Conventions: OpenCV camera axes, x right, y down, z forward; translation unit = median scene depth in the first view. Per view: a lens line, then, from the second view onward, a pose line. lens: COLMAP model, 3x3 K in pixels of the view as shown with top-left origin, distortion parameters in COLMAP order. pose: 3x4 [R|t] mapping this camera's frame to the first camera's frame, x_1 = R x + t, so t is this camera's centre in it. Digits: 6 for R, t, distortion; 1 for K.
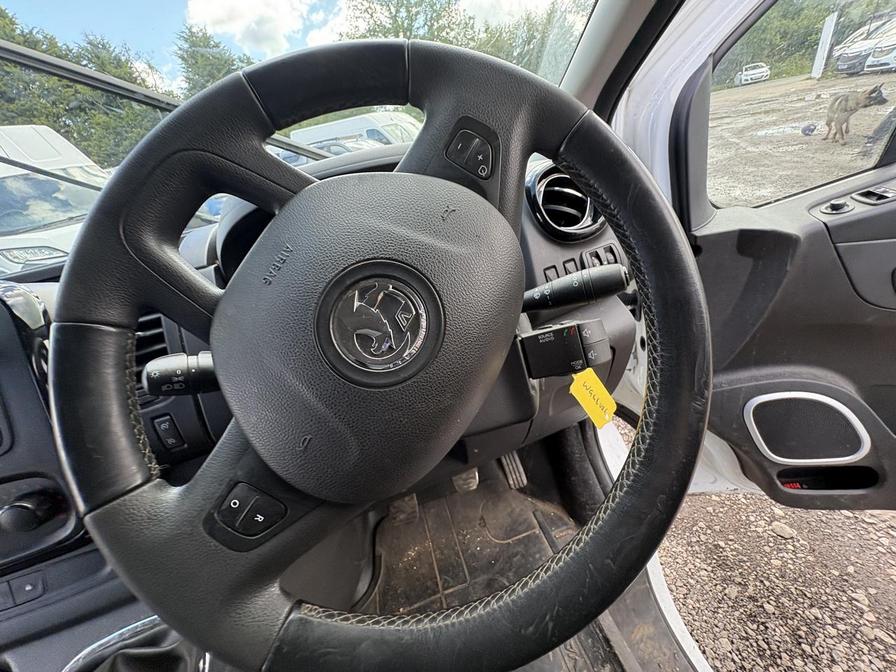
lens RADIAL K [[360.7, 0, 450.1], [0, 360.7, 335.6], [0, 0, 1]] dist [-0.000258, 0.000446]
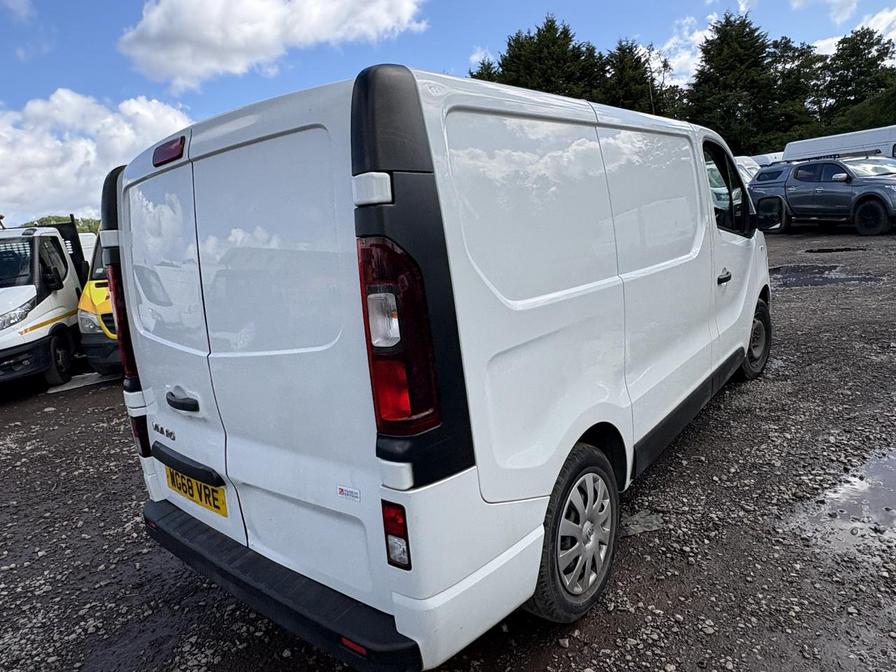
lens RADIAL K [[549.5, 0, 452.2], [0, 549.5, 332.0], [0, 0, 1]] dist [0.007078, 0.002355]
pose [[0.600059, 0.276070, -0.750810, 2.284524], [-0.390052, 0.920406, 0.026693, 1.287197], [0.698419, 0.276837, 0.659979, -3.344107]]
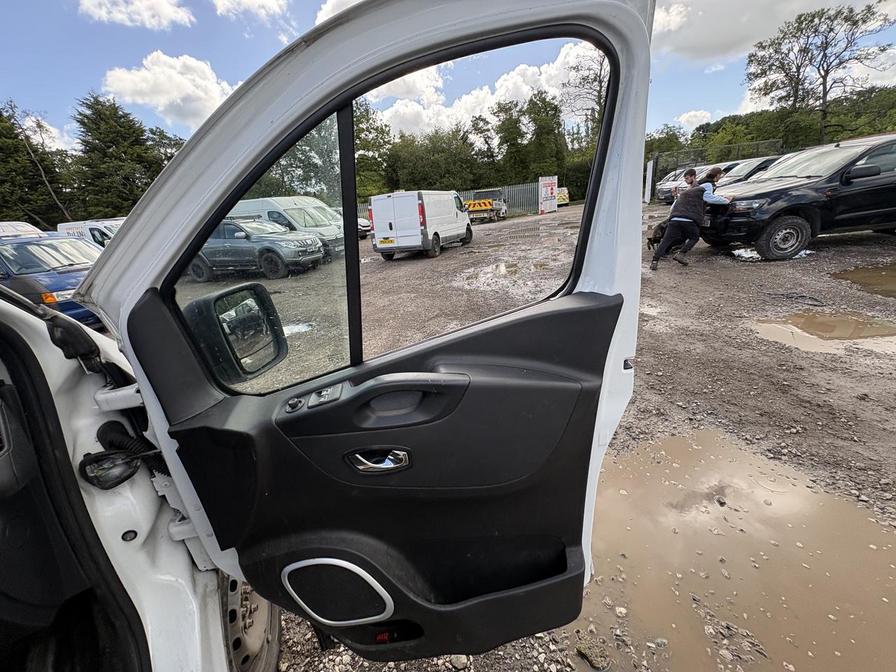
lens RADIAL K [[357.7, 0, 448.0], [0, 357.7, 336.0], [0, 0, 1]] dist [0.001364, -0.000646]
pose [[0.978432, 0.013082, 0.206152, 0.827098], [0.026681, 0.981630, -0.188922, -0.216874], [-0.204837, 0.190348, 0.960109, -0.186174]]
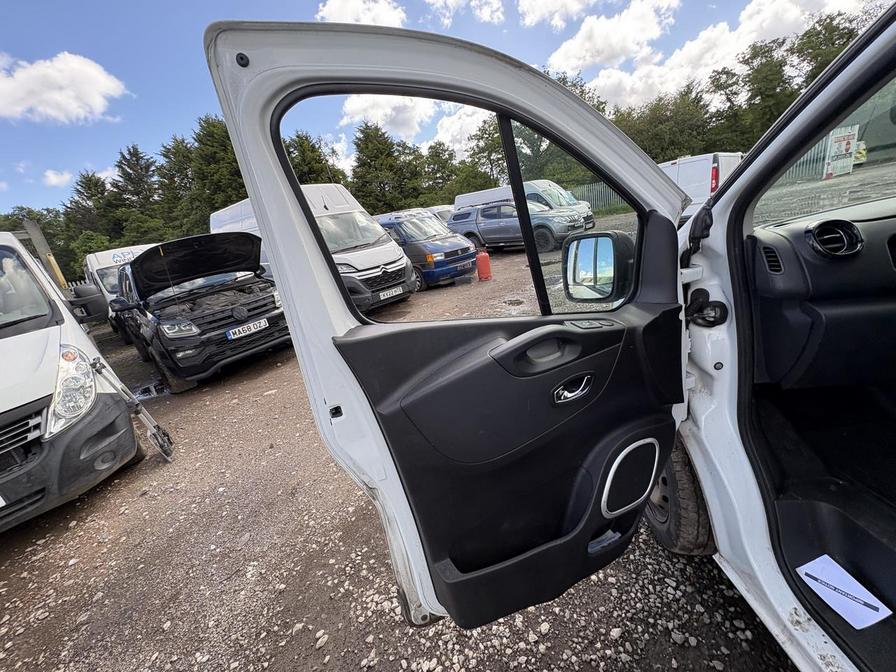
lens RADIAL K [[357.7, 0, 448.0], [0, 357.7, 336.0], [0, 0, 1]] dist [0.001364, -0.000646]
pose [[0.962849, 0.103161, -0.249560, -1.883465], [-0.140715, 0.980439, -0.137618, 0.721170], [0.230482, 0.167622, 0.958531, -0.752962]]
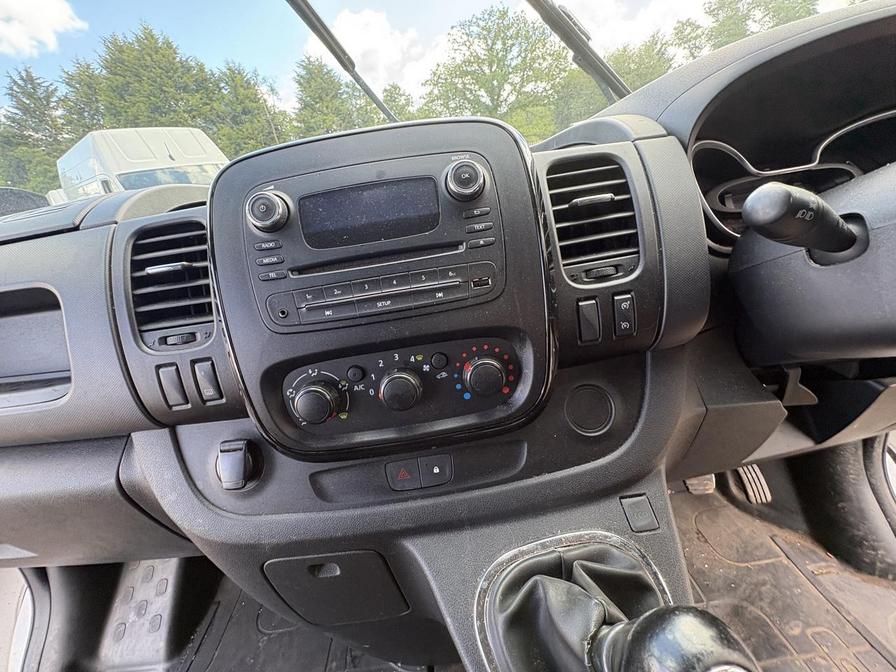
lens RADIAL K [[360.3, 0, 448.0], [0, 360.3, 336.0], [0, 0, 1]] dist [-0.000277, 0.000522]
pose [[0.980351, 0.124873, -0.152706, -0.436897], [-0.132827, 0.990206, -0.043004, 0.170075], [0.145841, 0.062443, 0.987336, 0.047605]]
